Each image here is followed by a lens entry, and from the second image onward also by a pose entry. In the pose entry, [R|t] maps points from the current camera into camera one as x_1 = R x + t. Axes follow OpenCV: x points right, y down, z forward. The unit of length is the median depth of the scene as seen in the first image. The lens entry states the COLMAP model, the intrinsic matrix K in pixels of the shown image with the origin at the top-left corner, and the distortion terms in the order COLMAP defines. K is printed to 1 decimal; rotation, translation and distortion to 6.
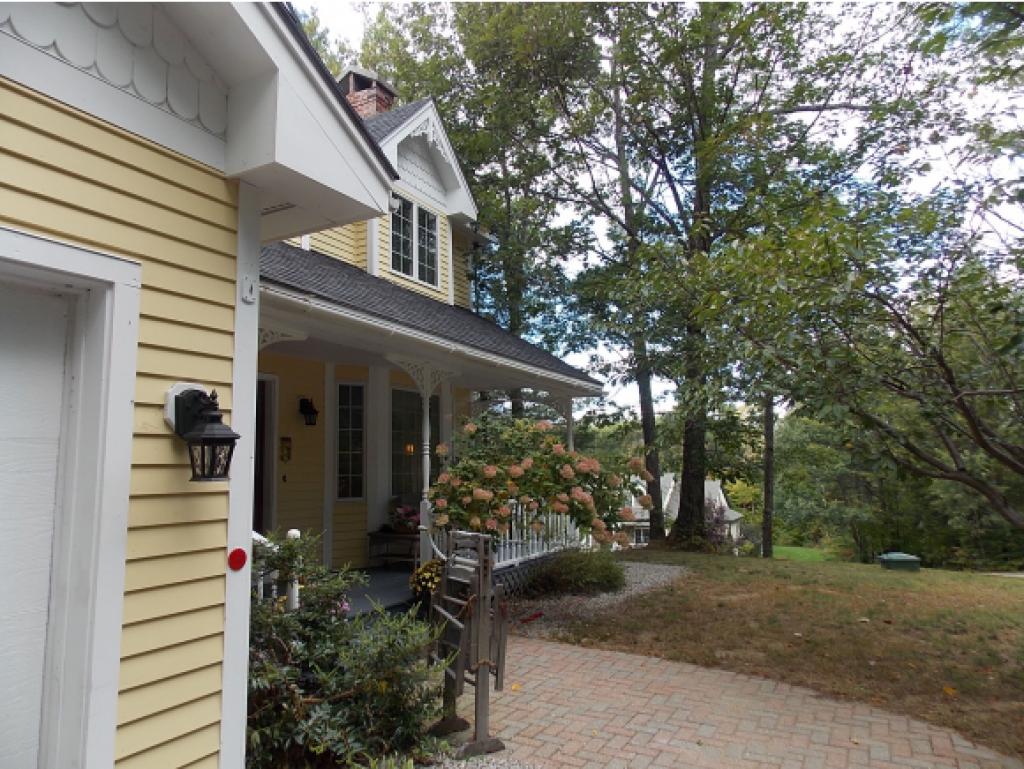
lens RADIAL K [[685.2, 0, 512.0], [0, 685.2, 384.5], [0, 0, 1]] dist [-0.002752, -0.001283]
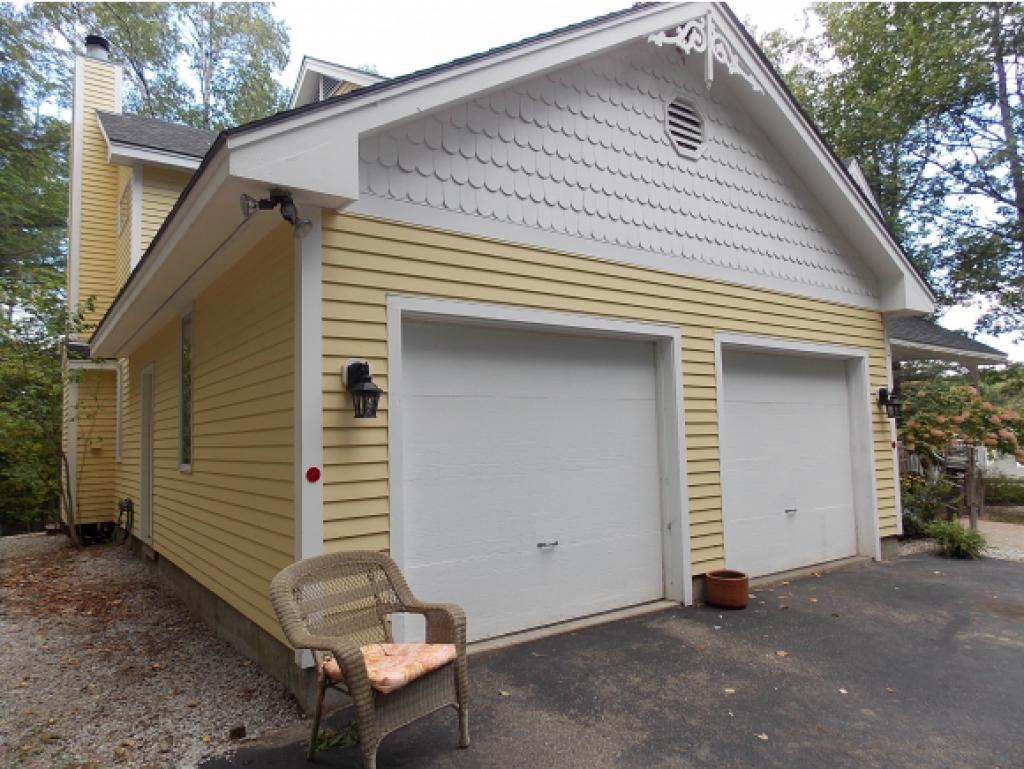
lens RADIAL K [[688.5, 0, 513.3], [0, 688.5, 373.0], [0, 0, 1]] dist [-0.003702, -0.001114]
pose [[0.898303, -0.033534, -0.438096, -0.224132], [0.052822, 0.998094, 0.031911, -0.091514], [0.436191, -0.051806, 0.898362, -0.925837]]
